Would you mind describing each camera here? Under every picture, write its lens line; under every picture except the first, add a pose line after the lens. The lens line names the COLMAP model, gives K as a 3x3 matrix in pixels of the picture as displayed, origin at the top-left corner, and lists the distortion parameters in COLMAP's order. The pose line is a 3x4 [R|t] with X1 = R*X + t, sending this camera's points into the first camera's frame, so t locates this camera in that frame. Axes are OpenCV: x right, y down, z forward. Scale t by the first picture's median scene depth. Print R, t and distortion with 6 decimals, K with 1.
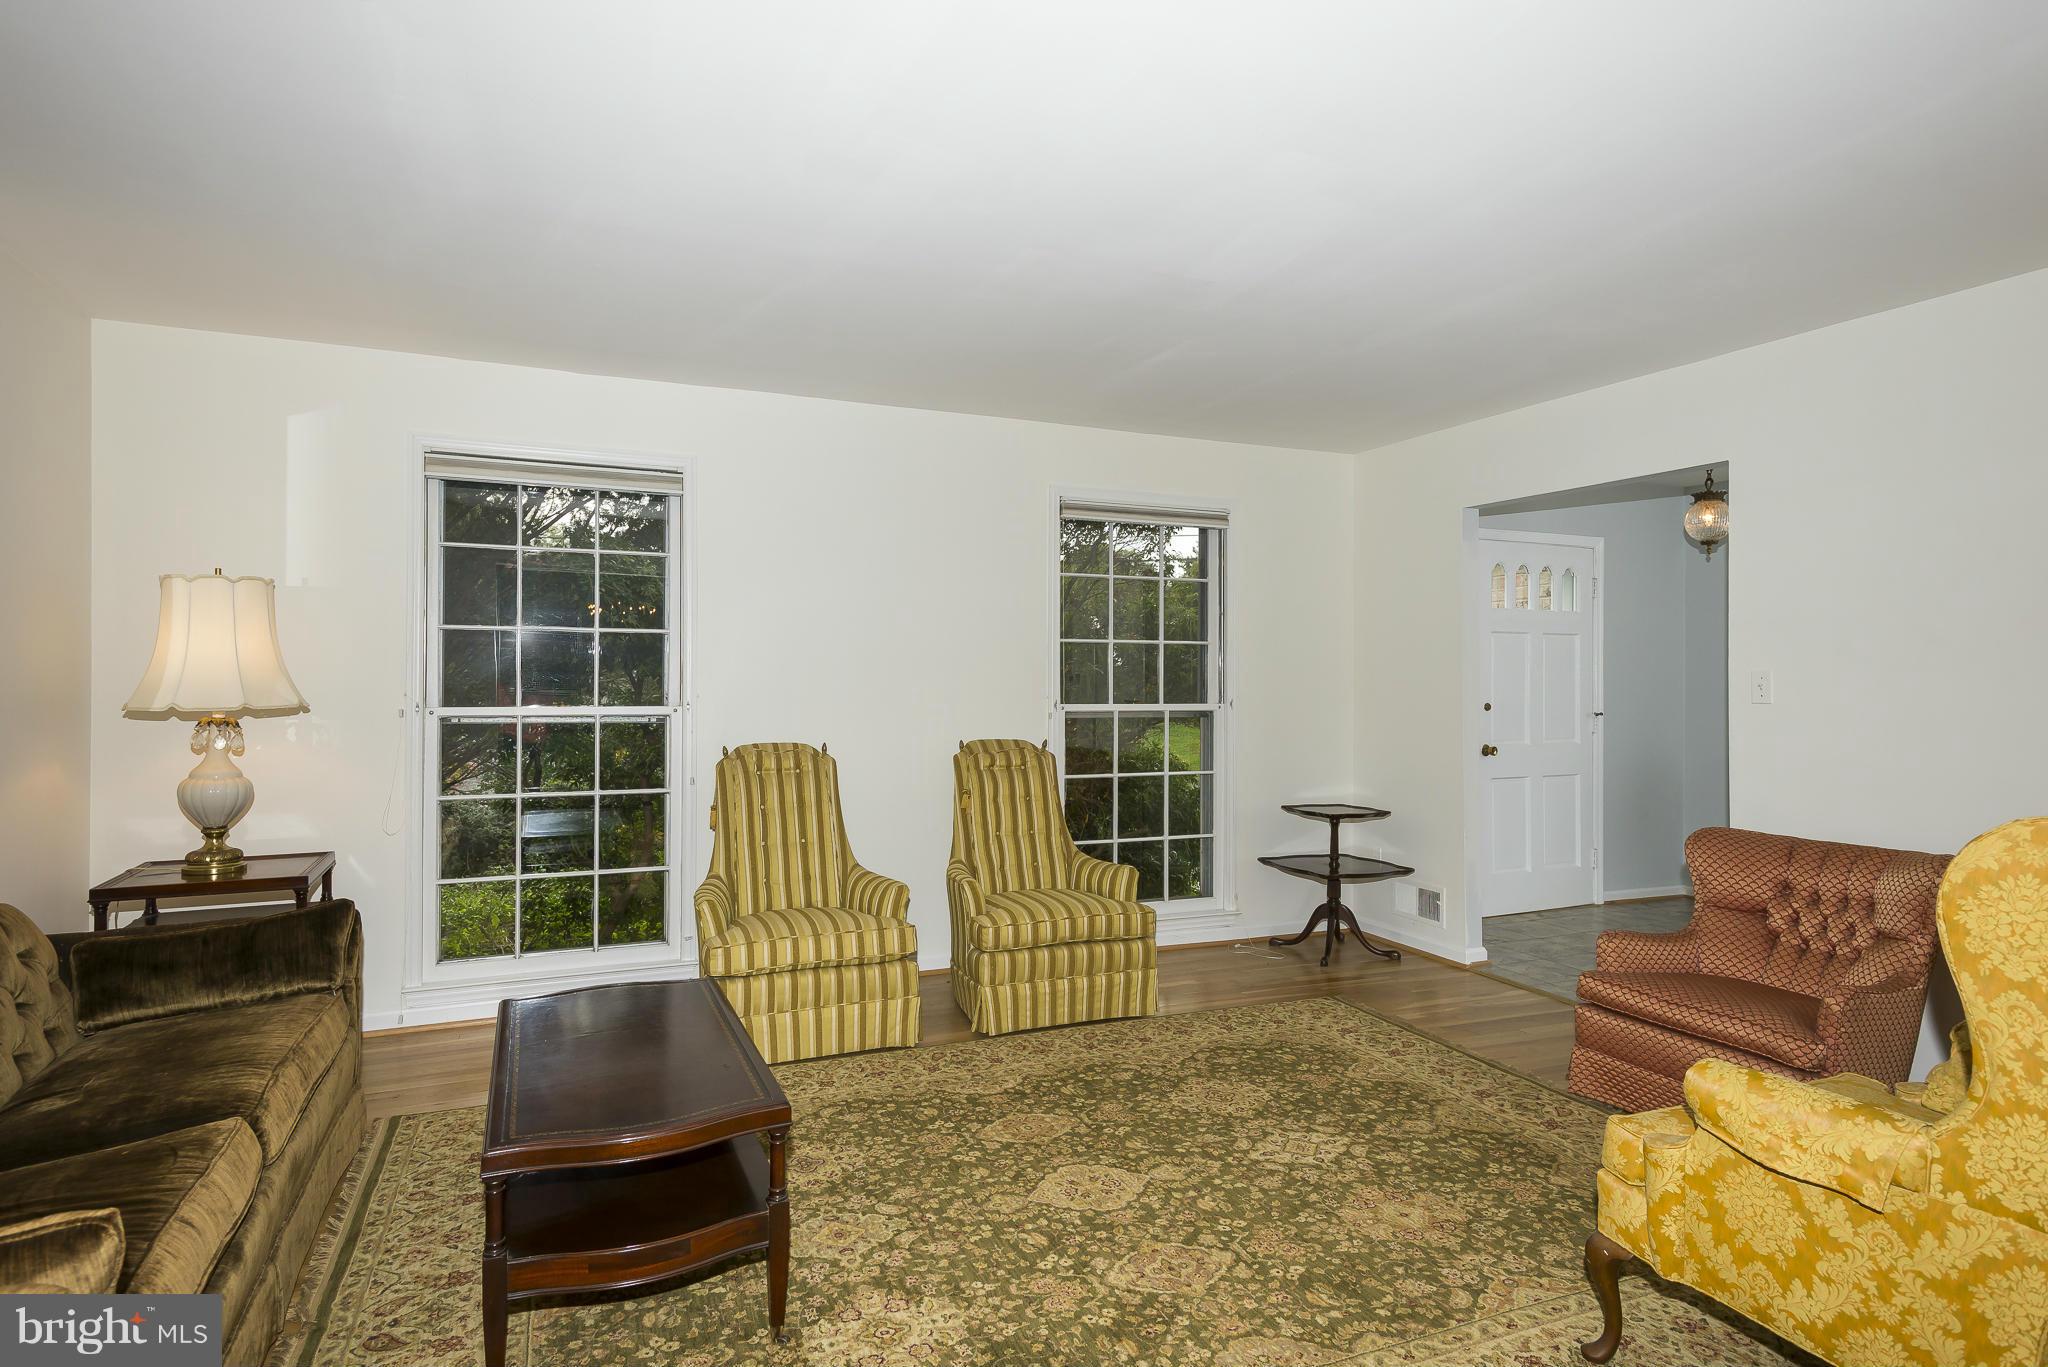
lens RADIAL K [[1110.3, 0, 1020.2], [0, 1110.3, 688.4], [0, 0, 1]] dist [0.005715, 0.000276]
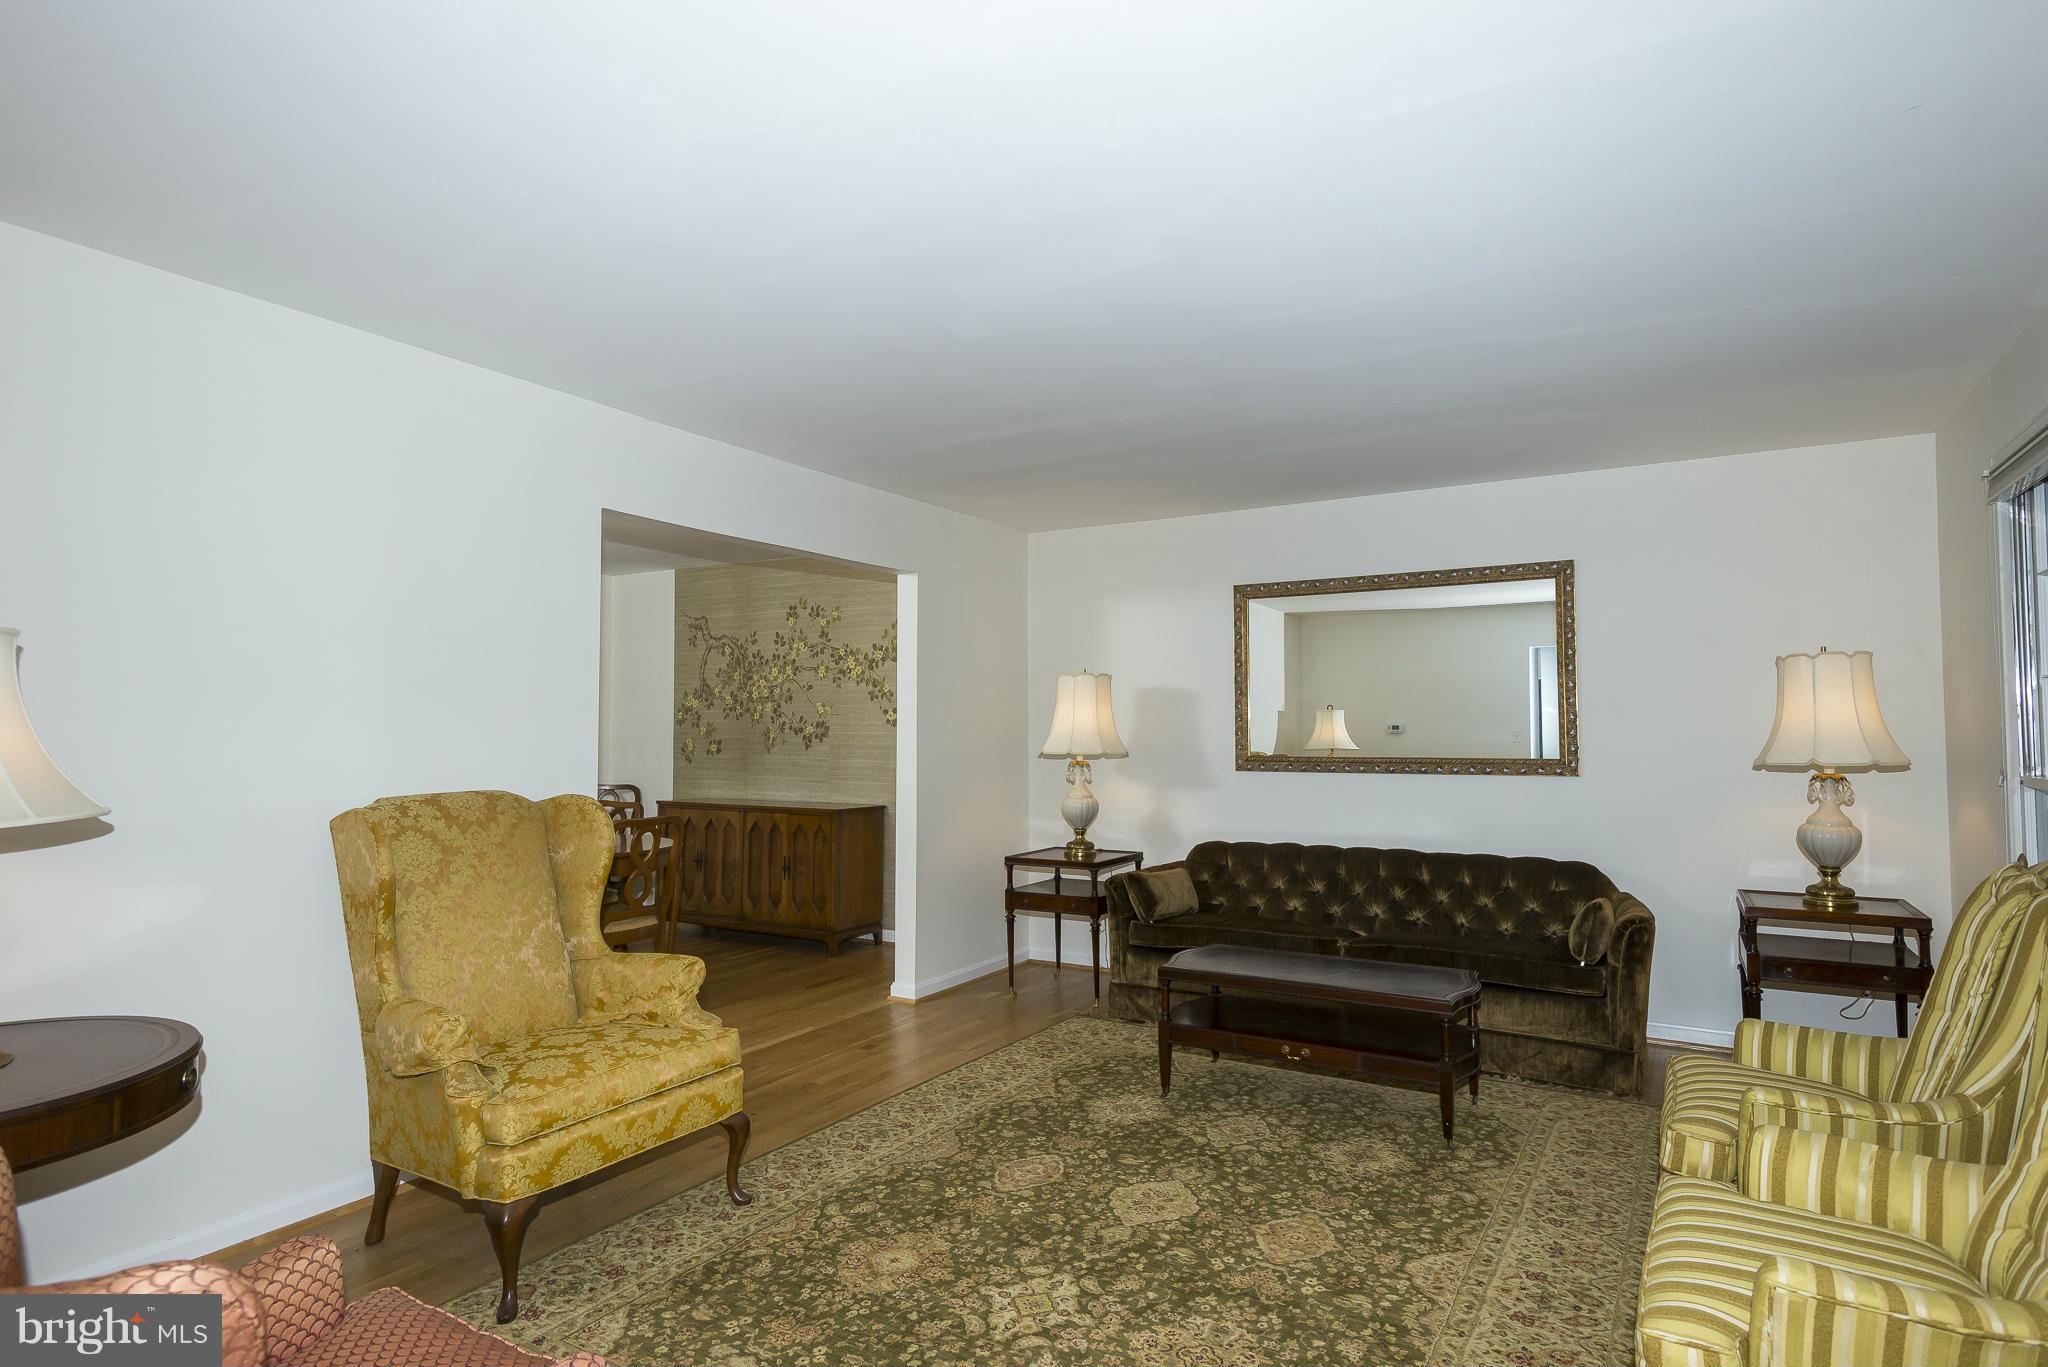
lens RADIAL K [[1110.3, 0, 1026.0], [0, 1110.3, 682.4], [0, 0, 1]] dist [0.005715, 0.000276]
pose [[-0.808200, -0.026252, -0.588322, 0.618342], [-0.012426, 0.999544, -0.027532, -0.025713], [0.588777, -0.014941, -0.808158, 1.363508]]
